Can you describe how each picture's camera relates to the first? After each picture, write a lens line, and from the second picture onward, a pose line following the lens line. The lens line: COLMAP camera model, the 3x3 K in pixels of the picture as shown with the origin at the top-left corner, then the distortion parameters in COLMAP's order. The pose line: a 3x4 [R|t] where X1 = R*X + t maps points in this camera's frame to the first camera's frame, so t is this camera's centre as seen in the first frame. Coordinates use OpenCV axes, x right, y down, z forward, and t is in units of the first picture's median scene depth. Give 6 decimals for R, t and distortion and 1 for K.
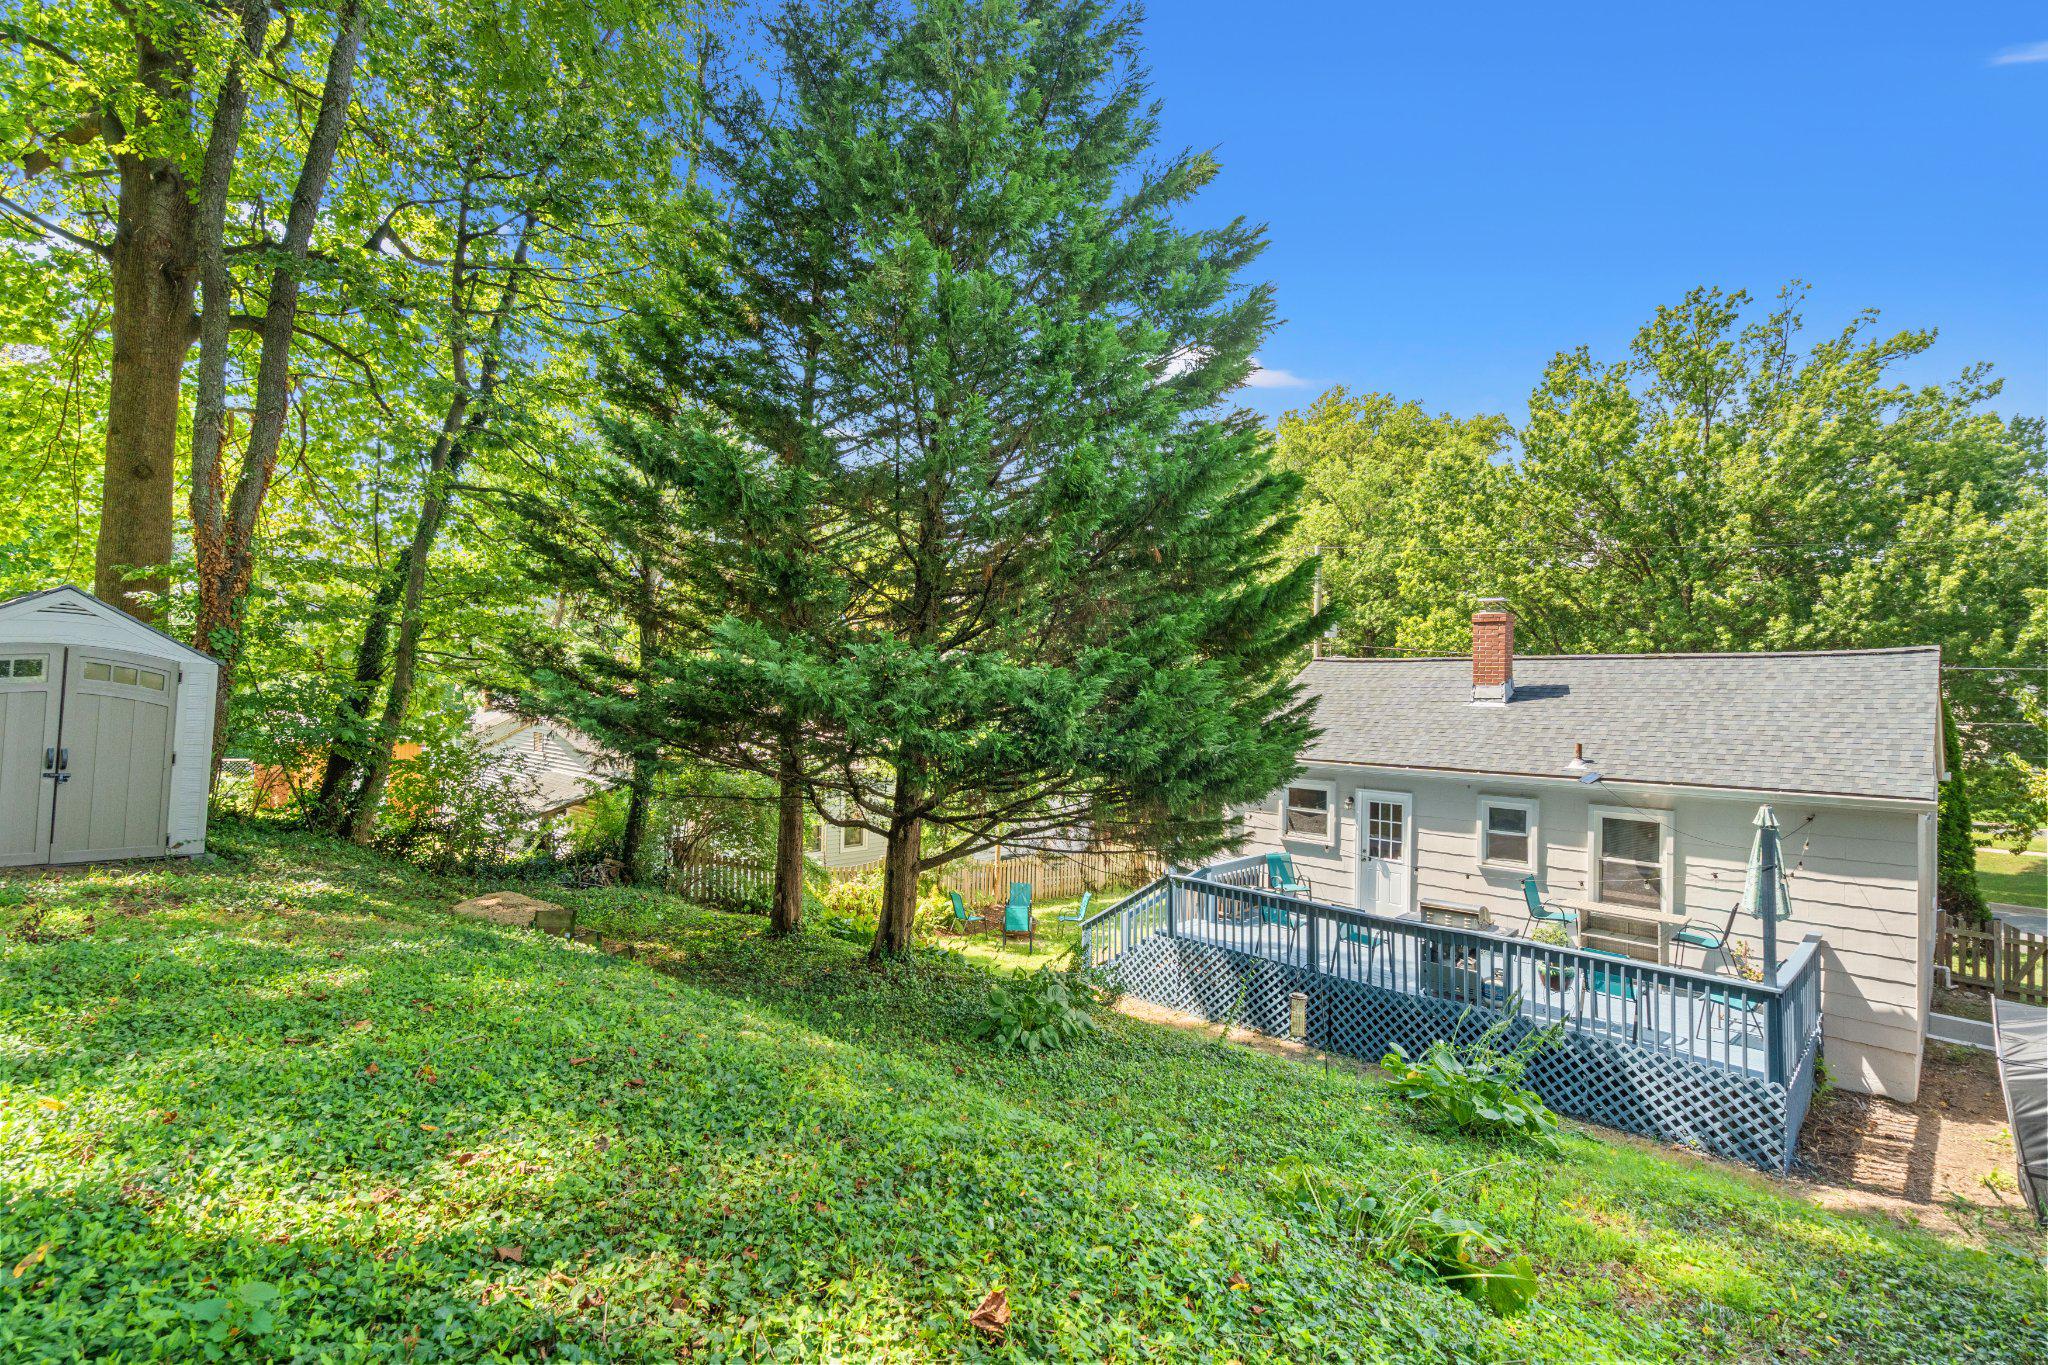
lens RADIAL K [[912.0, 0, 1014.4], [0, 912.0, 682.3], [0, 0, 1]] dist [-0.002963, -0.000270]
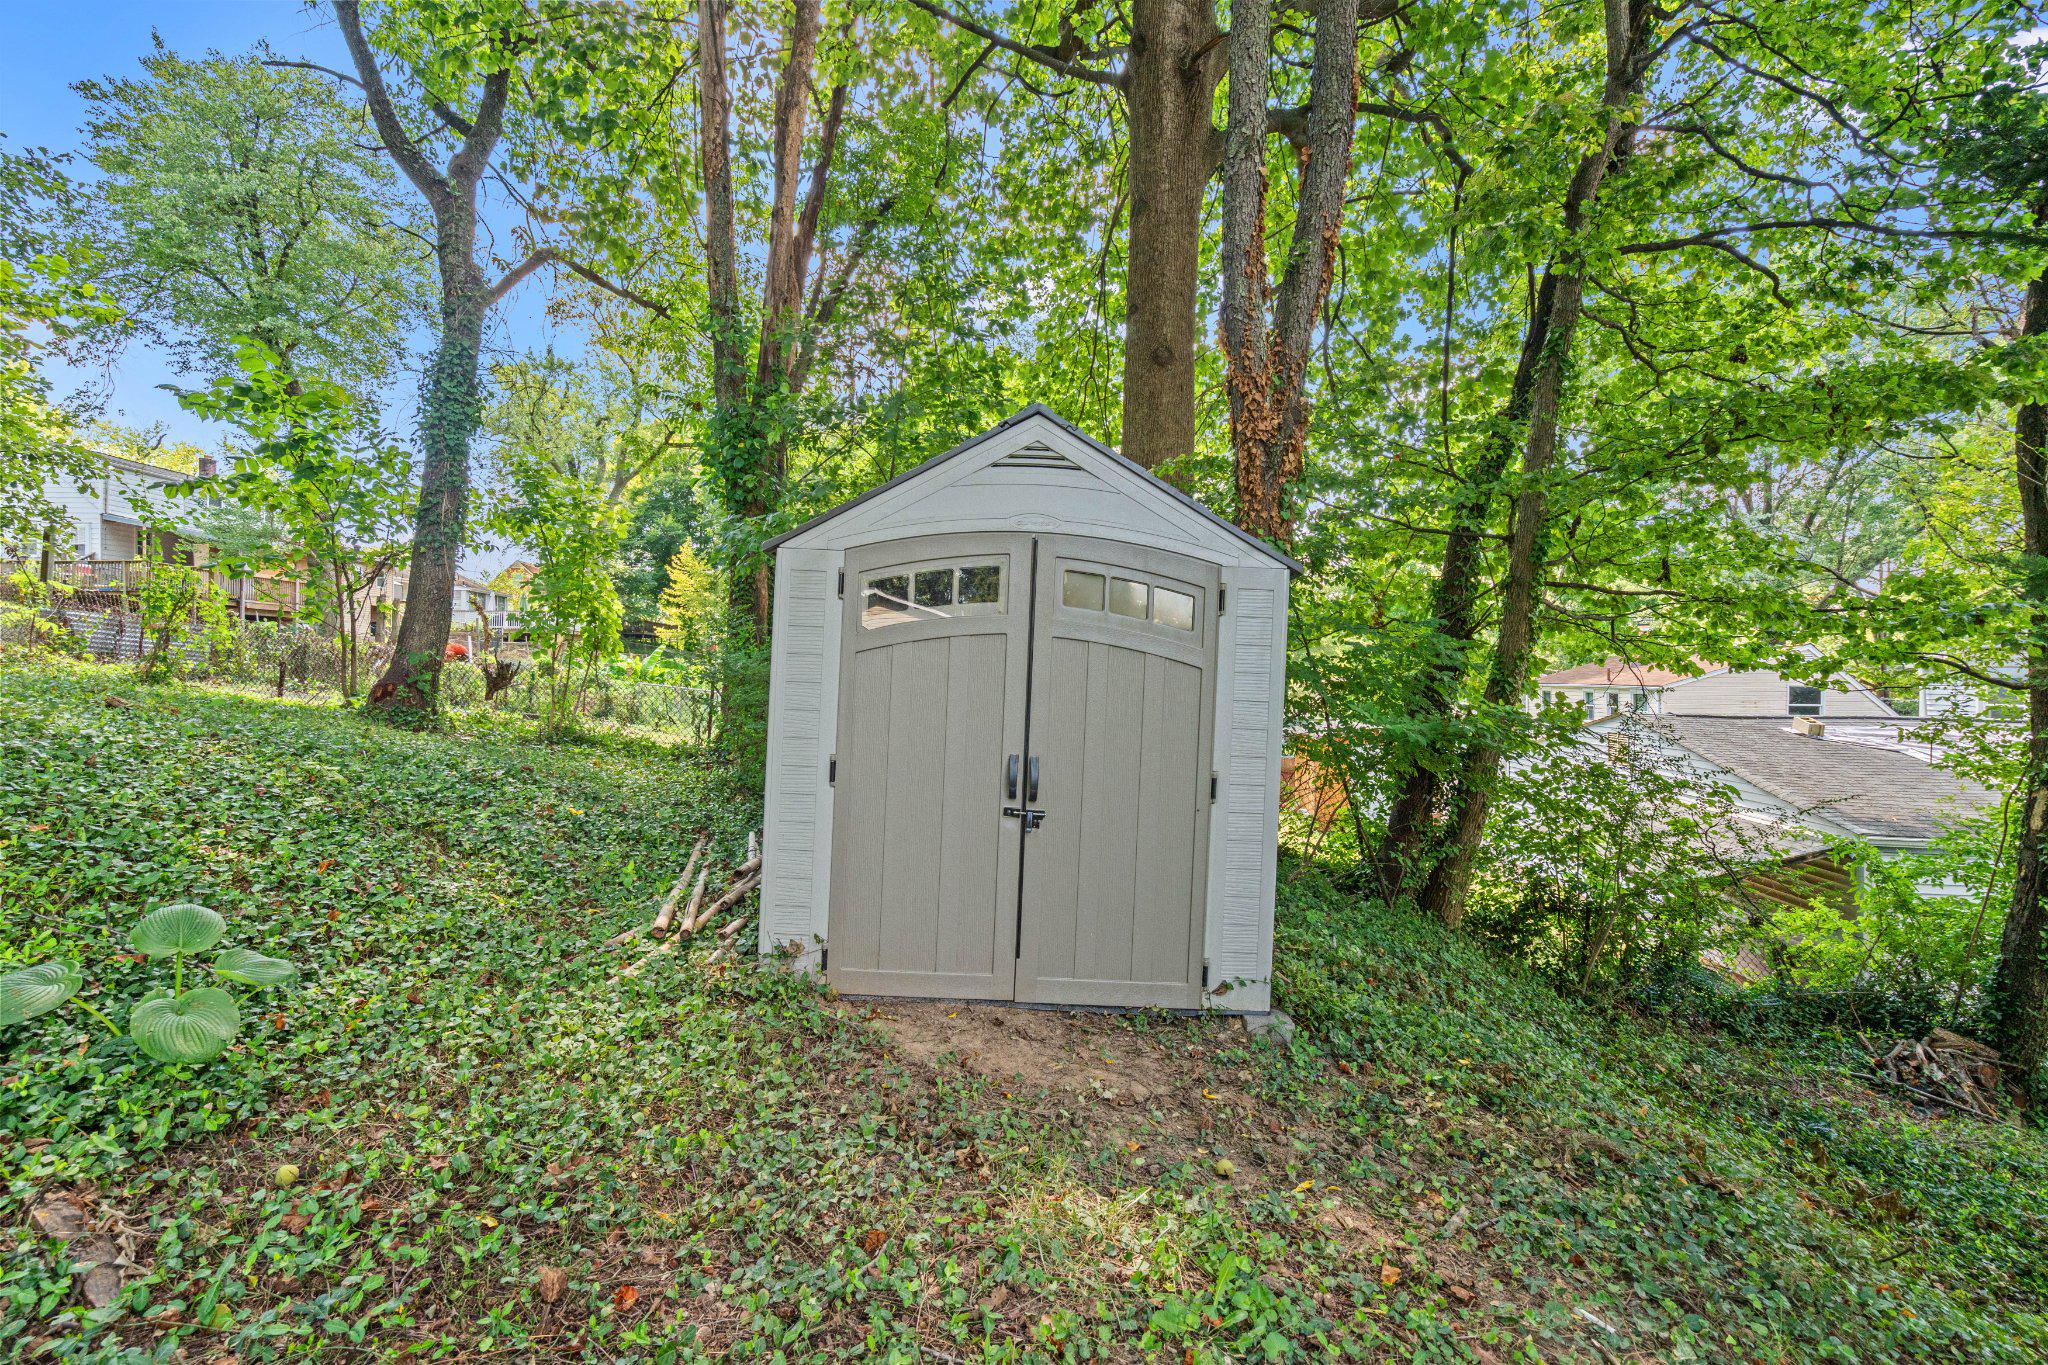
lens RADIAL K [[912.0, 0, 1014.4], [0, 912.0, 682.3], [0, 0, 1]] dist [-0.002963, -0.000270]
pose [[0.593556, -0.004838, -0.804778, -0.610830], [0.013585, 0.999900, 0.004009, 0.030156], [0.804678, -0.013312, 0.593562, 0.645386]]
